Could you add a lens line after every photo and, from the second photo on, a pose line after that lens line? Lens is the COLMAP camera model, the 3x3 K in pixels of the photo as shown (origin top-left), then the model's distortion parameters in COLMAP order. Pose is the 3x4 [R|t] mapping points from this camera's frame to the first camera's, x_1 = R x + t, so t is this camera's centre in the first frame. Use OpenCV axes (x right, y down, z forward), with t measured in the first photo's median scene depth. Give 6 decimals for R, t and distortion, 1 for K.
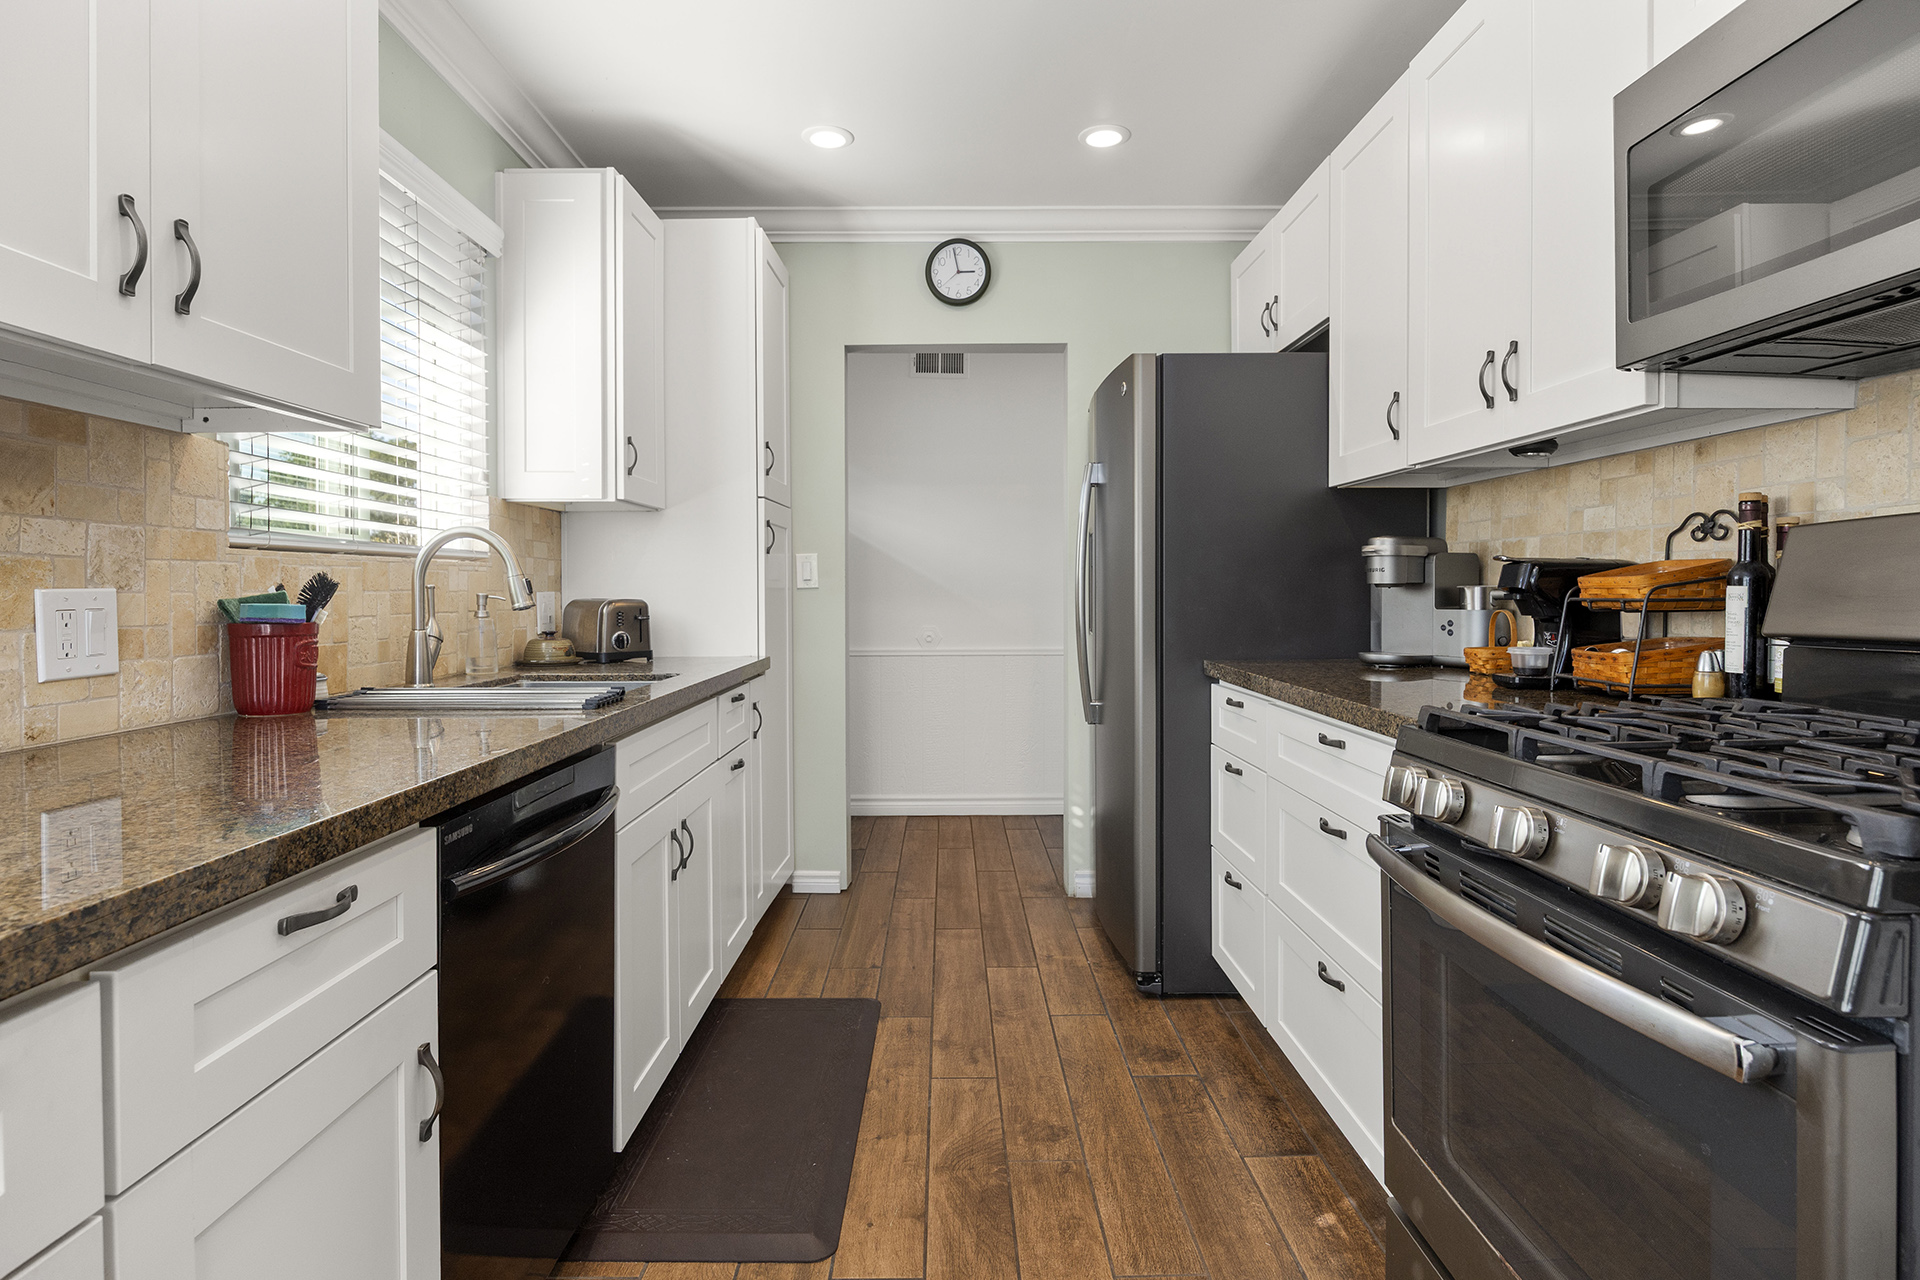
lens RADIAL K [[999.1, 0, 963.5], [0, 999.1, 612.3], [0, 0, 1]] dist [-0.003304, -0.000380]
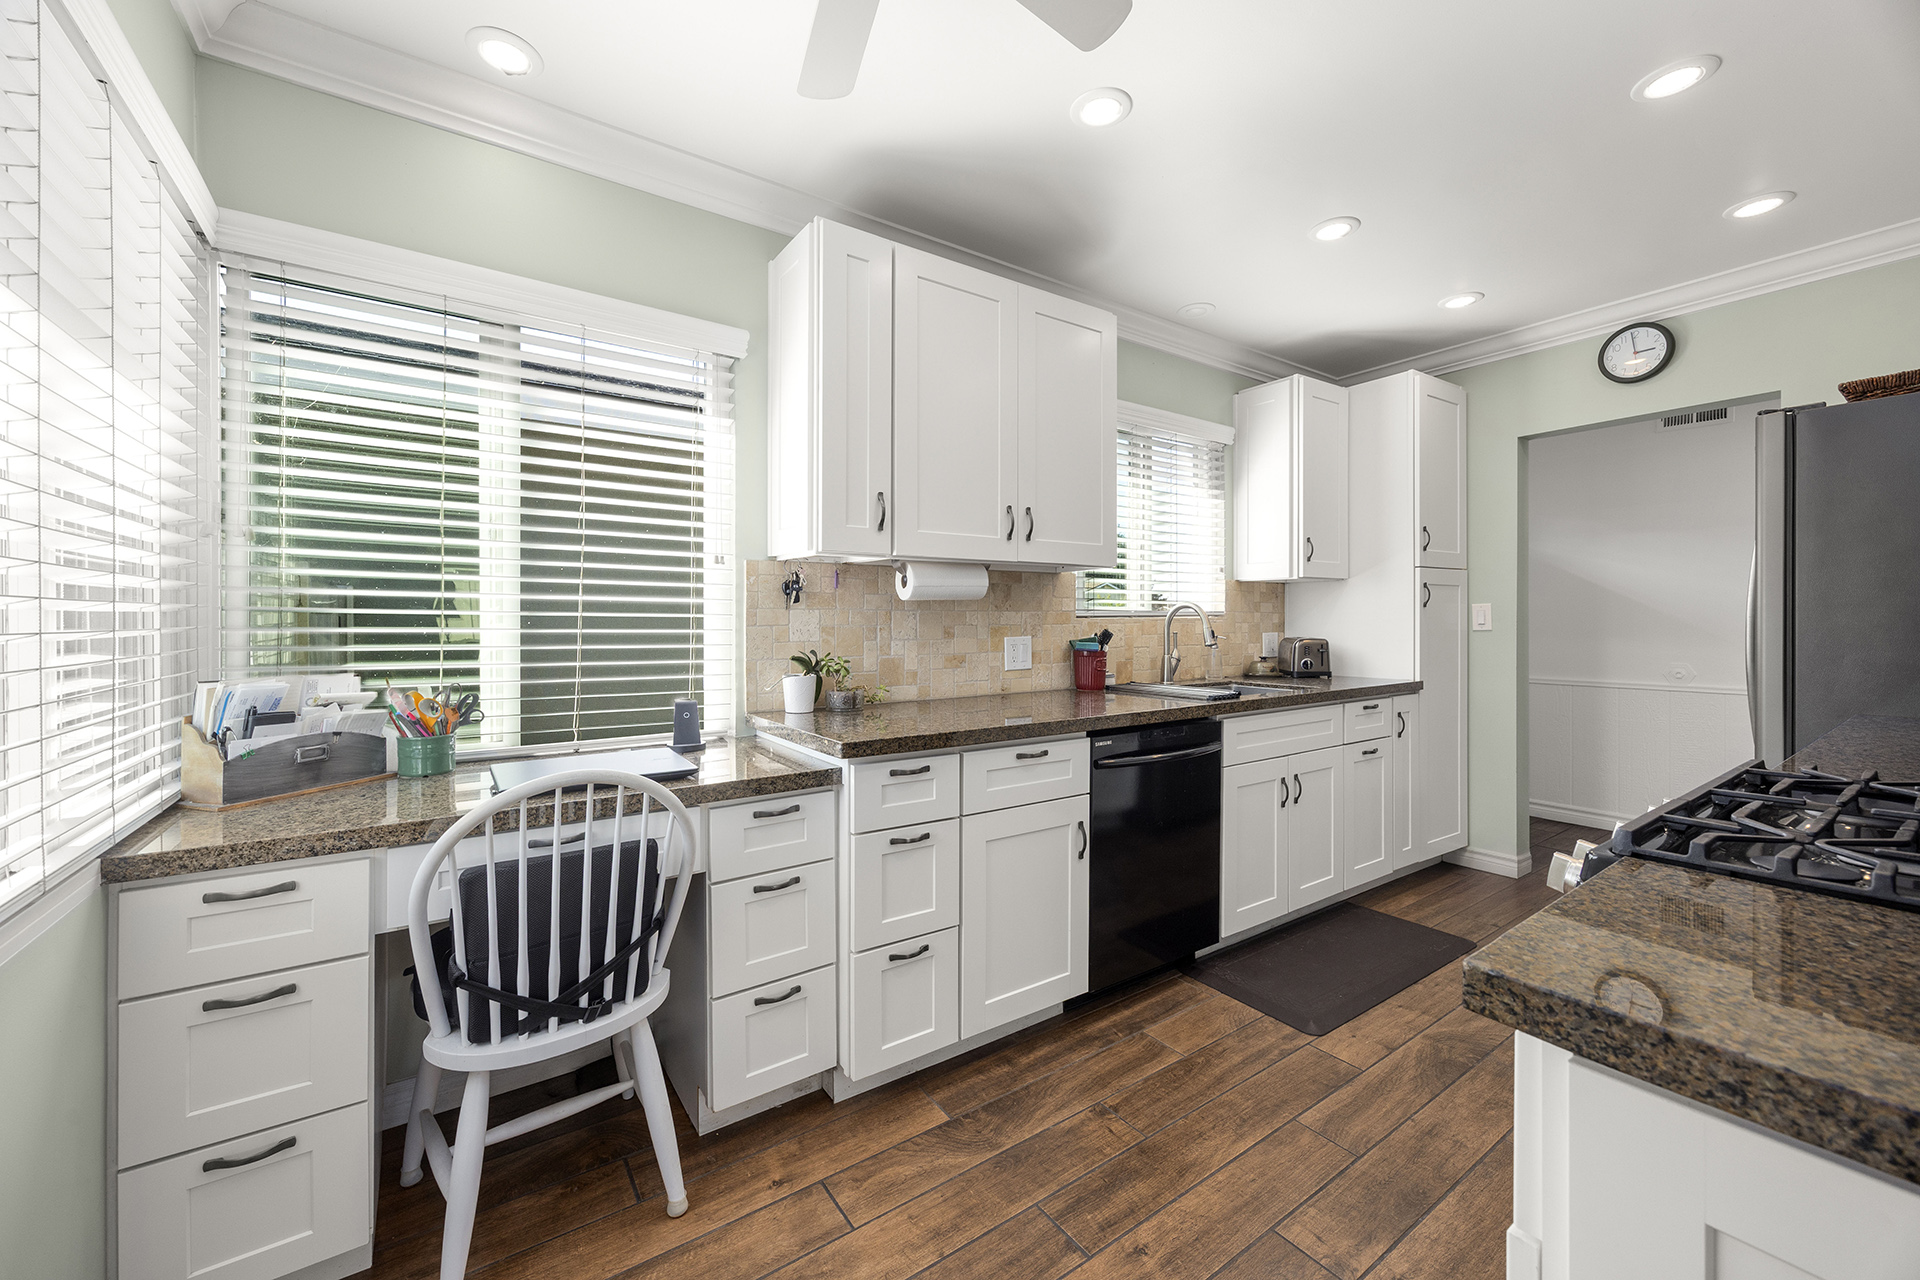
lens RADIAL K [[741.1, 0, 961.8], [0, 741.1, 630.9], [0, 0, 1]] dist [-0.001888, -0.000305]
pose [[0.565127, 0.012211, -0.824914, 0.346455], [-0.015659, 0.999869, 0.004073, -0.023001], [0.824856, 0.010616, 0.565244, -0.133859]]
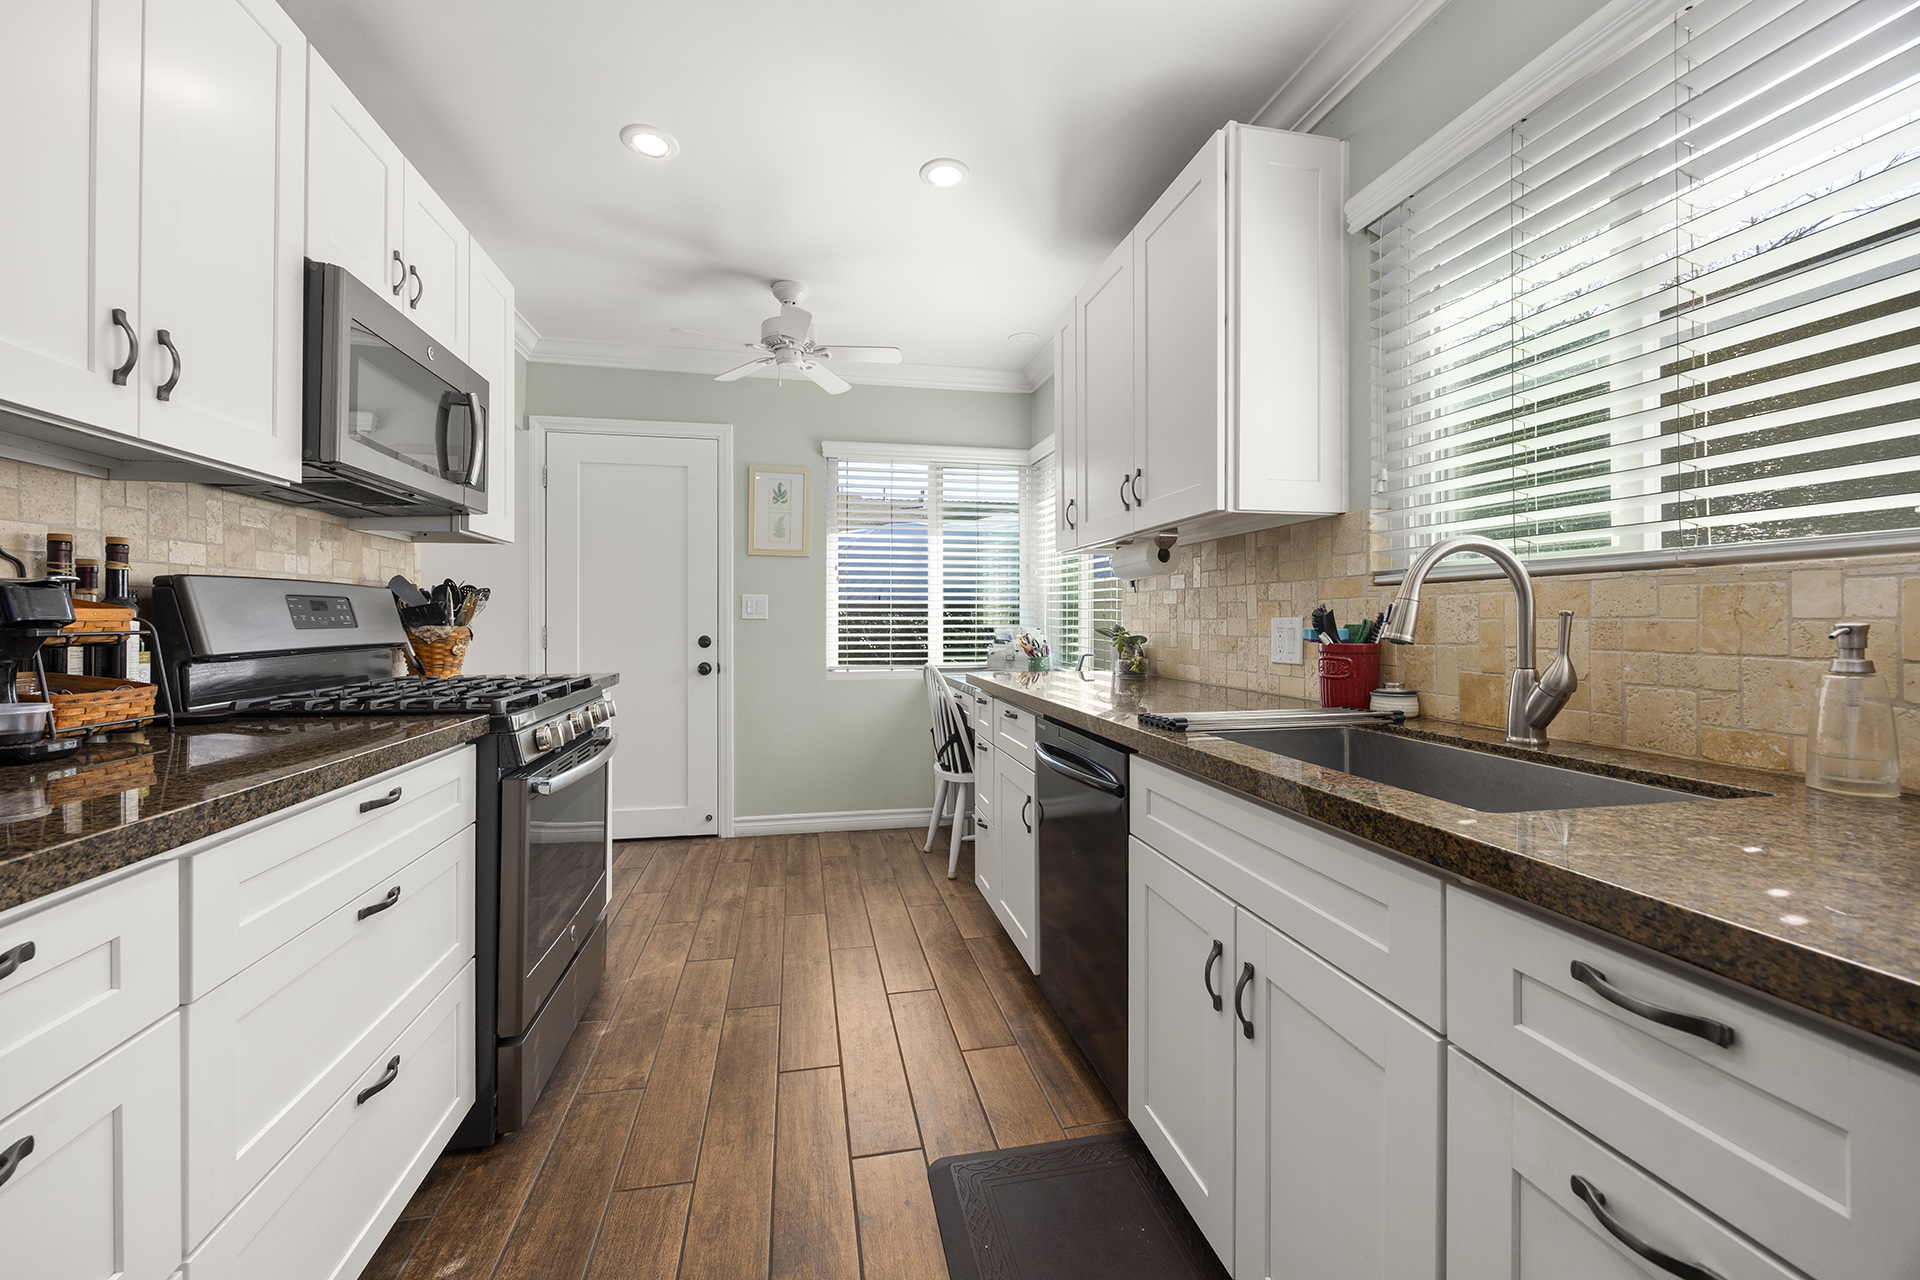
lens RADIAL K [[763.0, 0, 956.2], [0, 763.0, 615.4], [0, 0, 1]] dist [-0.000278, -0.000070]
pose [[-0.982931, 0.004308, -0.183924, 0.002924], [0.002783, 0.999960, 0.008548, -0.021806], [0.183953, 0.007891, -0.982903, 1.195913]]
